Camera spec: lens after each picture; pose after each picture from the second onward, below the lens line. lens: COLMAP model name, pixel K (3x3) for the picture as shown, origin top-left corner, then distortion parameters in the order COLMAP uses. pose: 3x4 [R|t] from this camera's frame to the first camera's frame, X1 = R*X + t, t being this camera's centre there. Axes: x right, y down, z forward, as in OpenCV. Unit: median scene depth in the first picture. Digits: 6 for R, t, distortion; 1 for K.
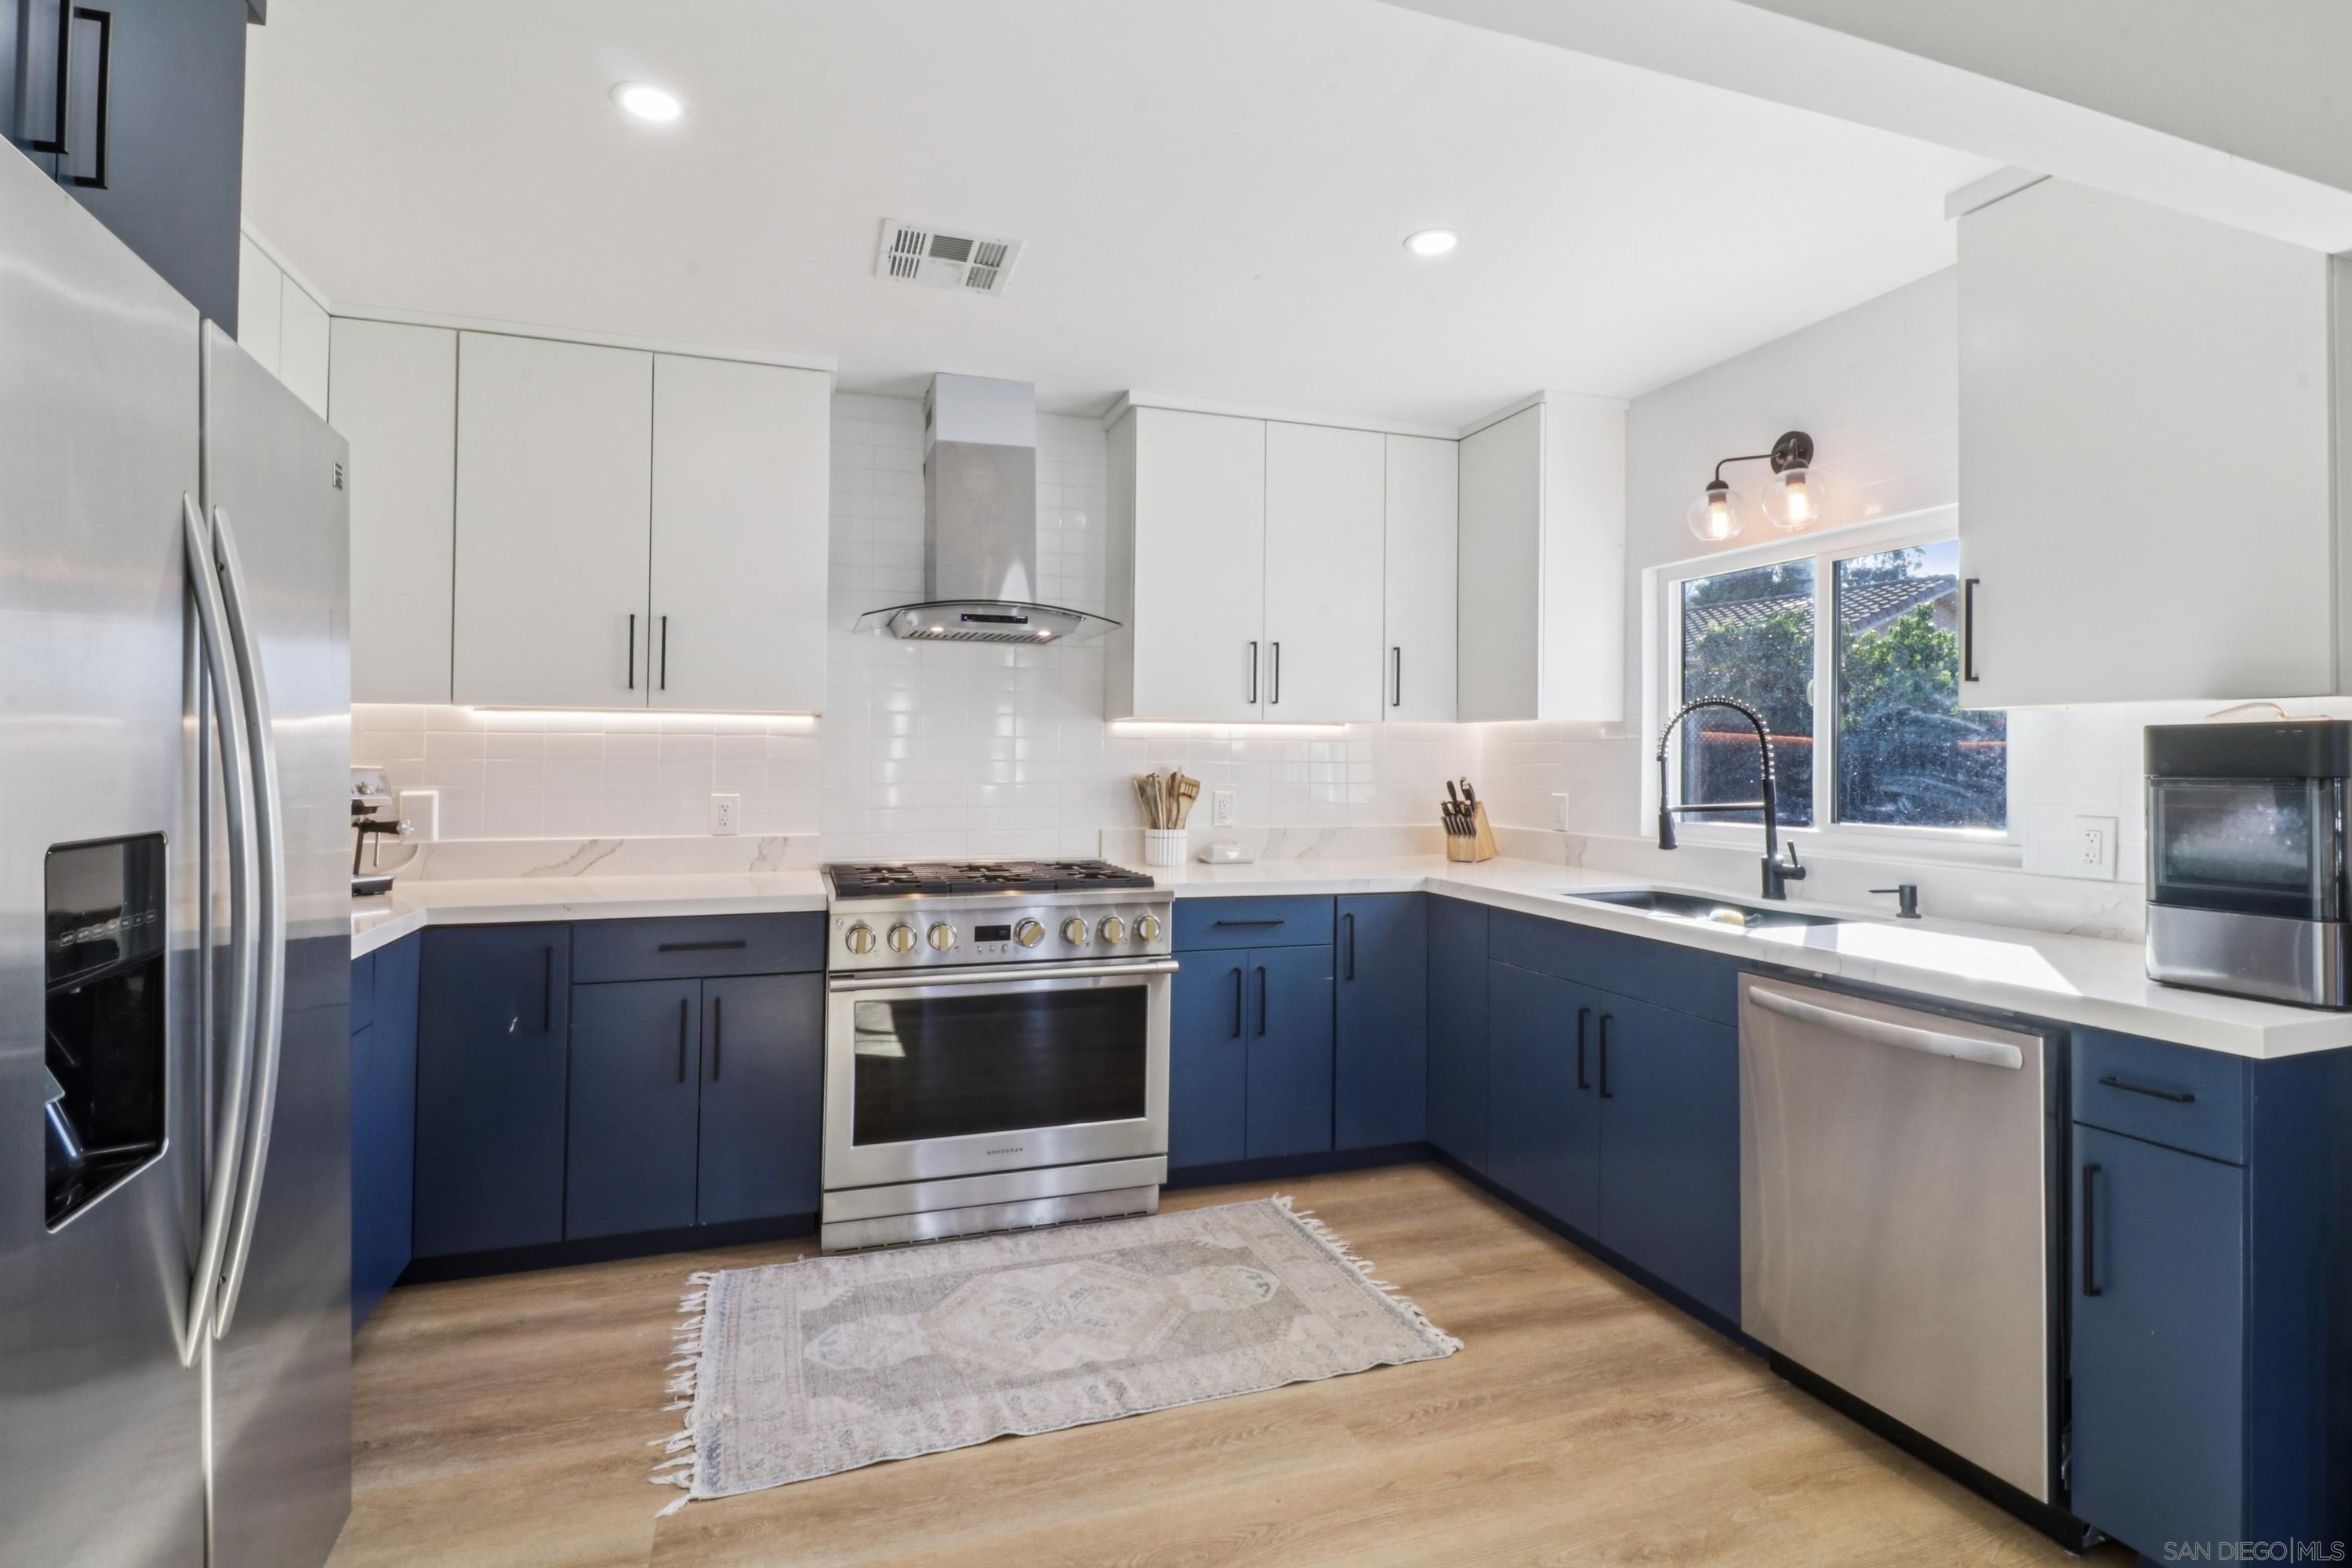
lens RADIAL K [[1112.7, 0, 1144.6], [0, 1112.7, 755.2], [0, 0, 1]] dist [0.000302, -0.003384]
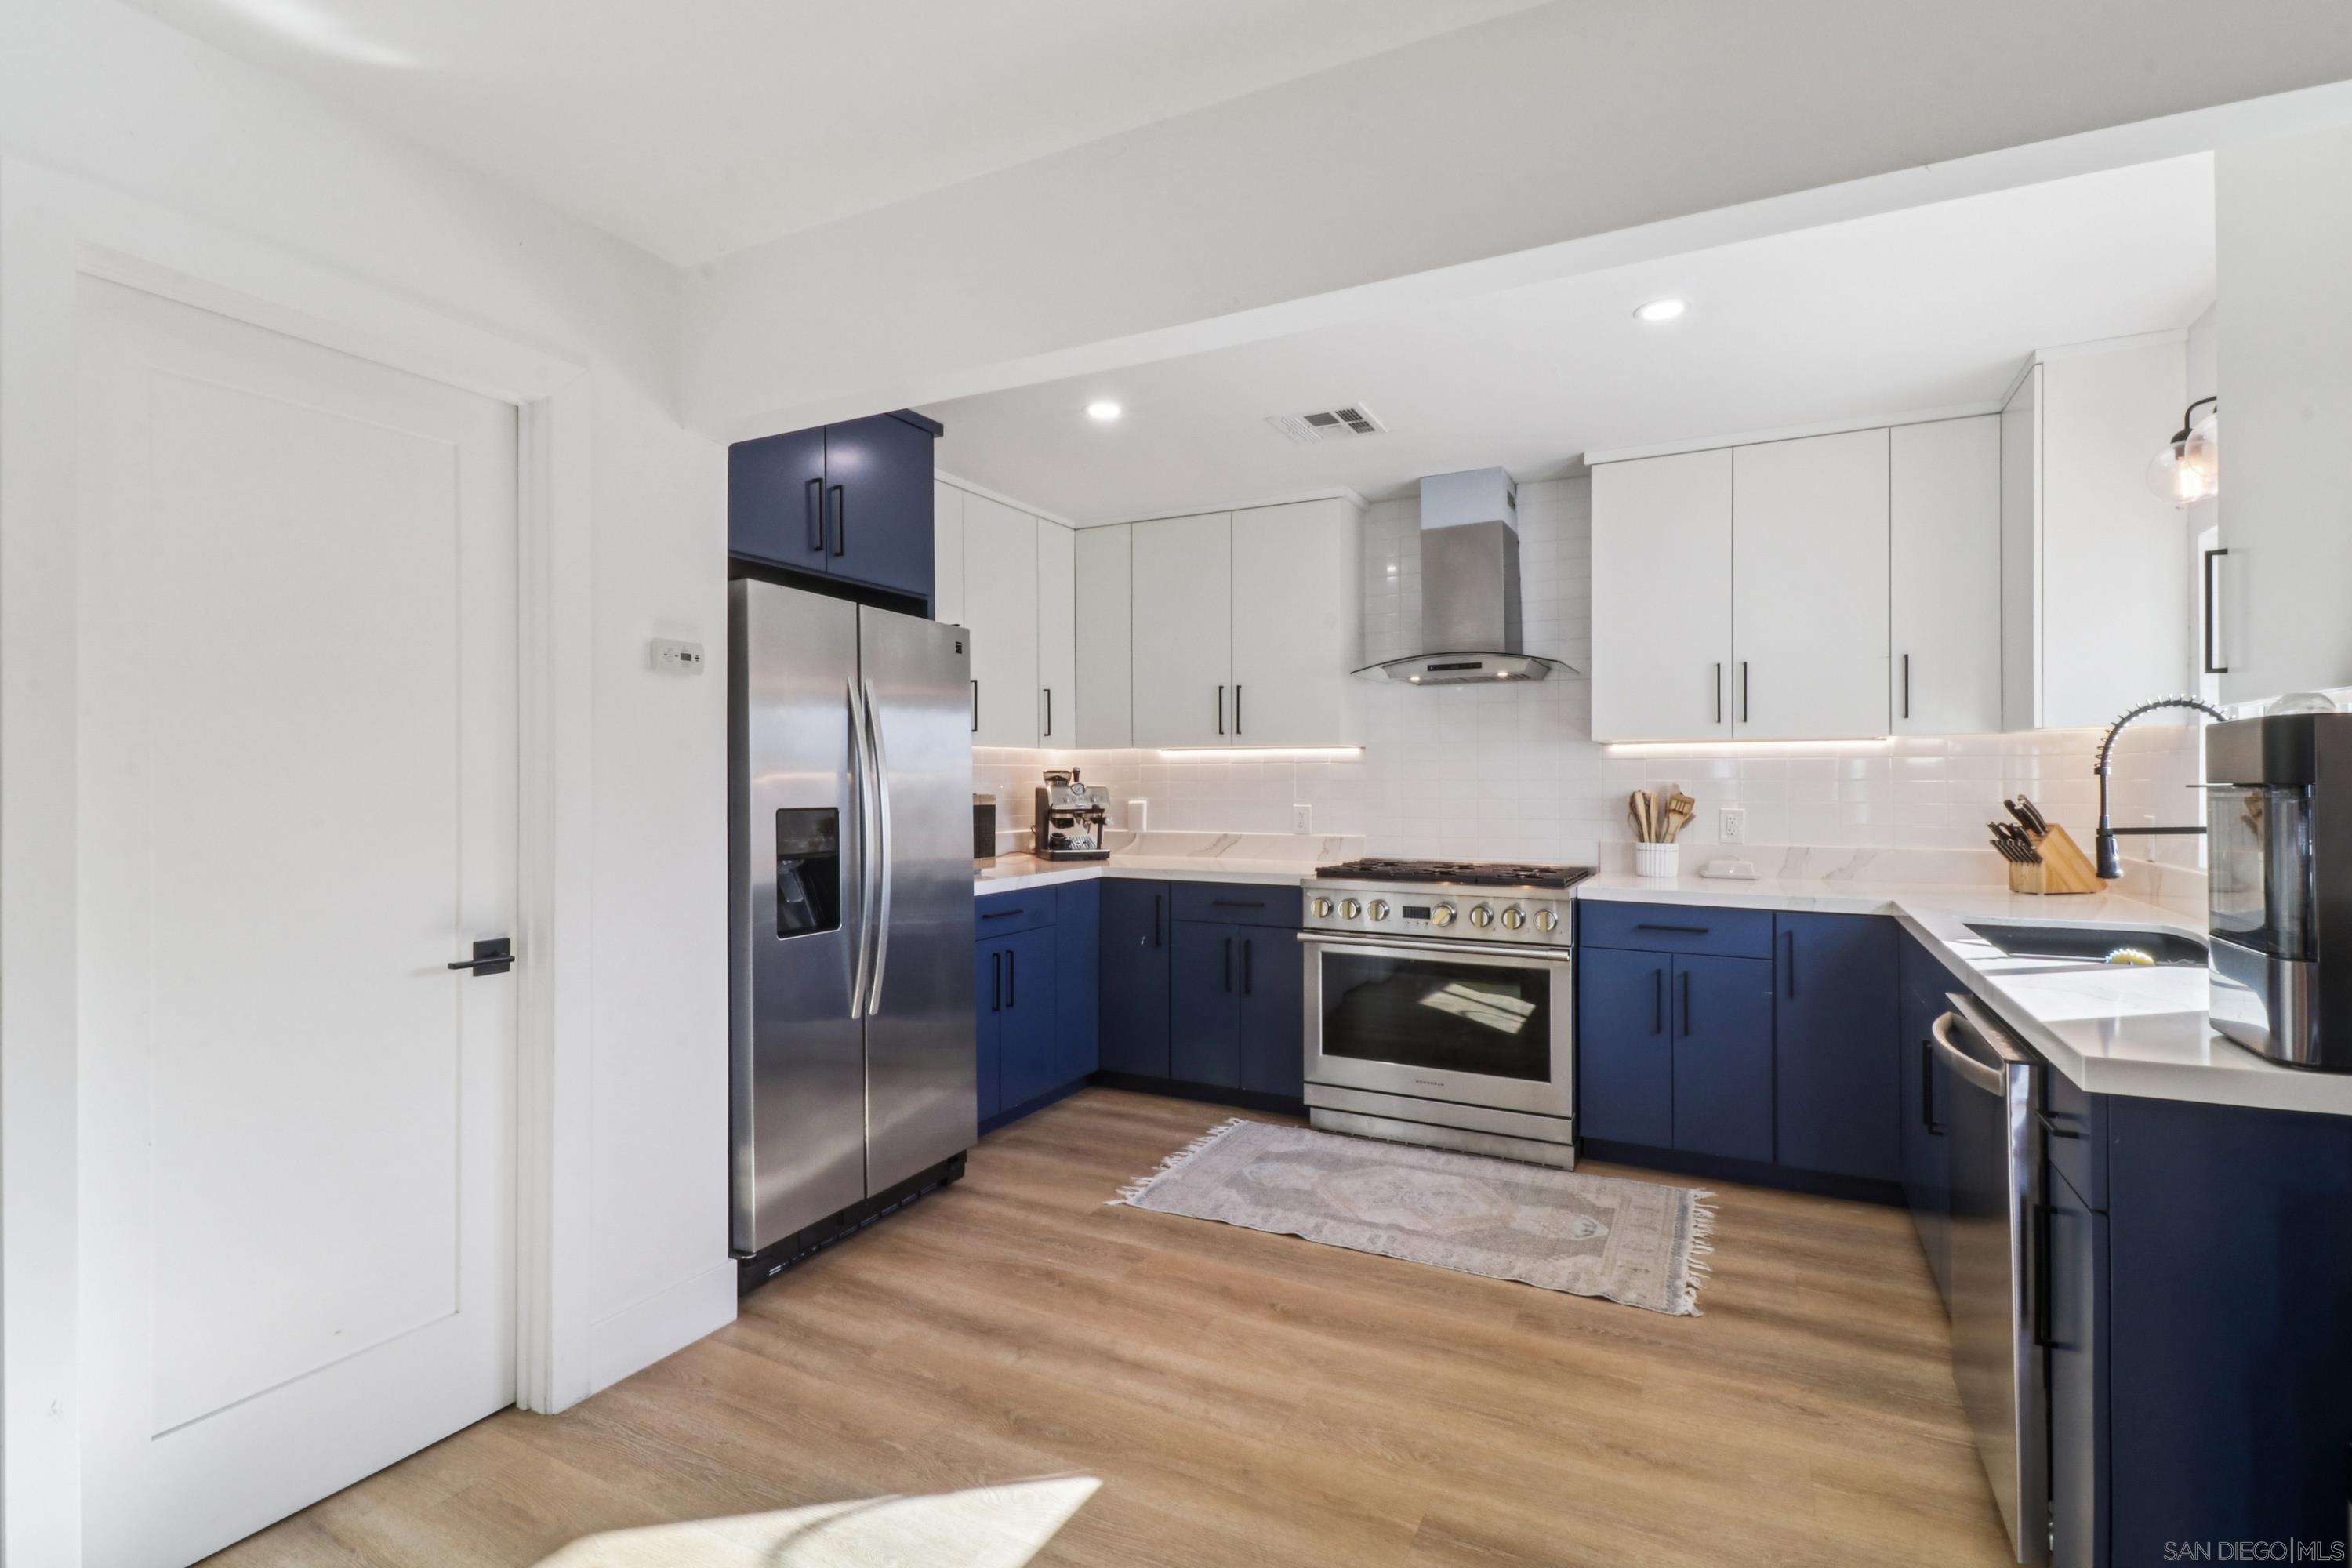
lens RADIAL K [[1112.7, 0, 1198.6], [0, 1112.7, 784.1], [0, 0, 1]] dist [0.000302, -0.003384]
pose [[0.699404, -0.004298, -0.714714, 0.617184], [0.007536, 0.999971, 0.001362, 0.006469], [0.714687, -0.006339, 0.699416, -0.090181]]
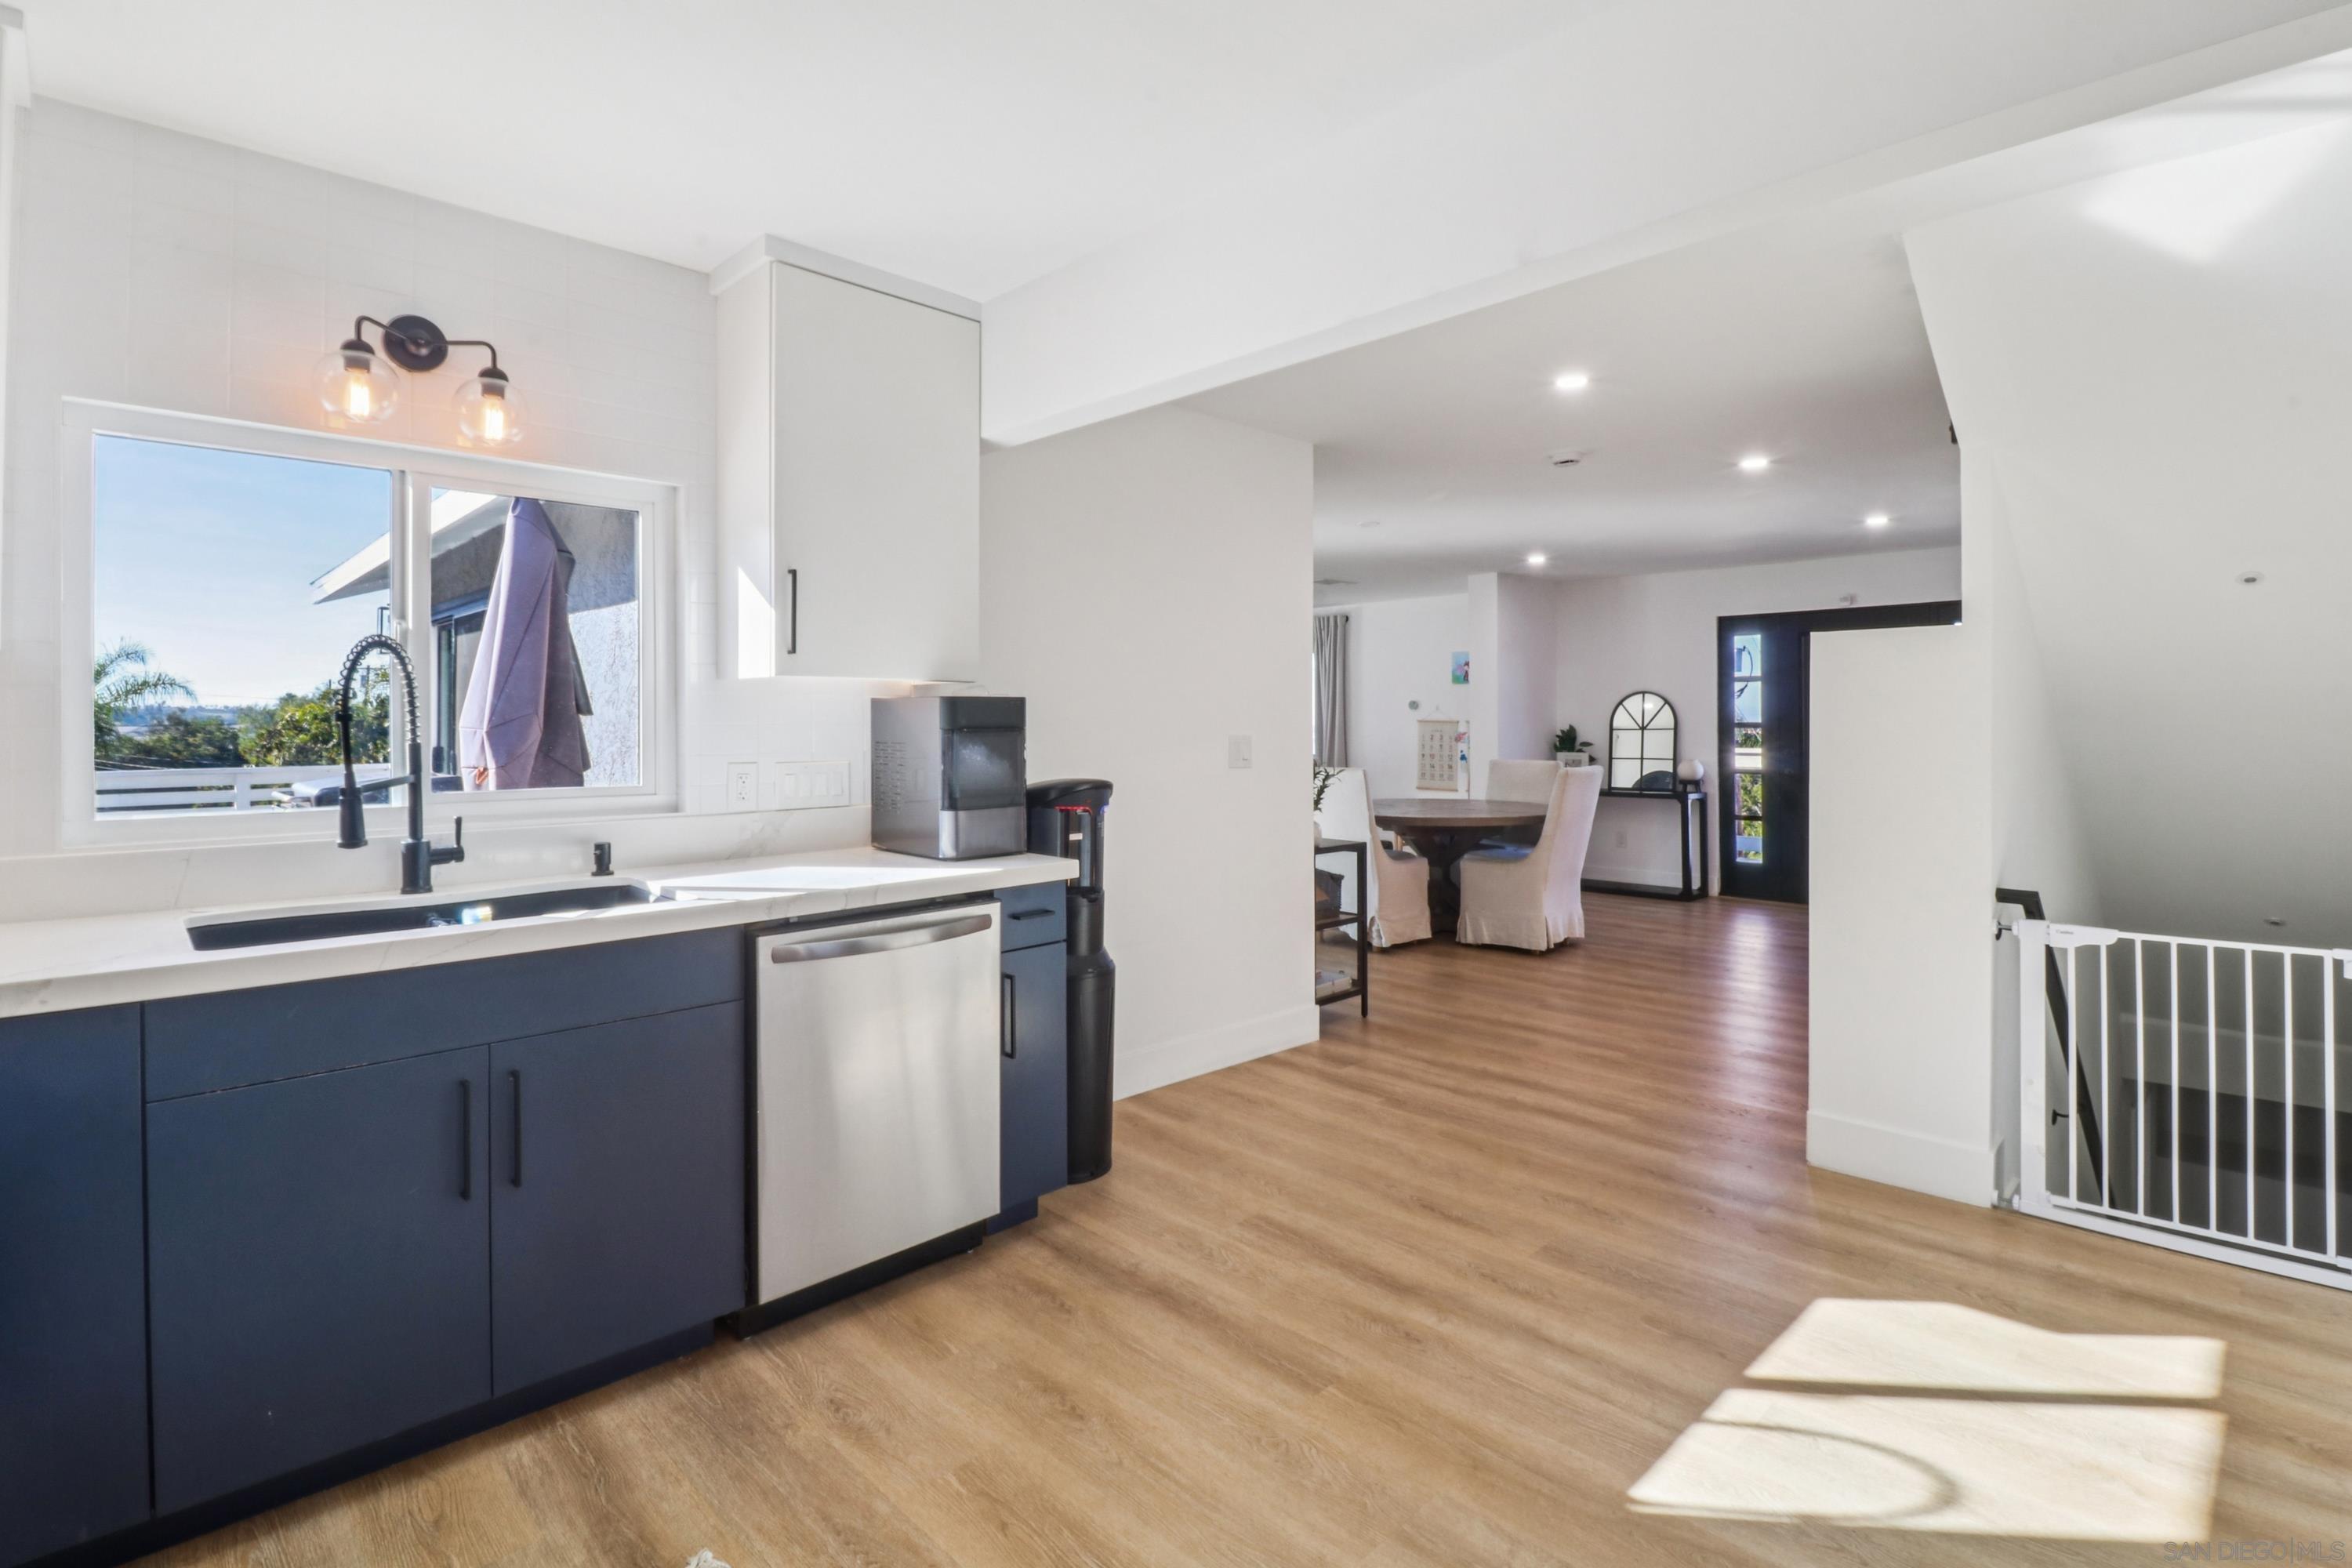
lens RADIAL K [[1112.7, 0, 1180.2], [0, 1112.7, 723.3], [0, 0, 1]] dist [0.000302, -0.003384]
pose [[-0.423759, -0.006107, 0.905754, -0.403969], [-0.004087, 0.999980, 0.004831, 0.001175], [-0.905766, -0.001655, -0.423776, 0.875088]]
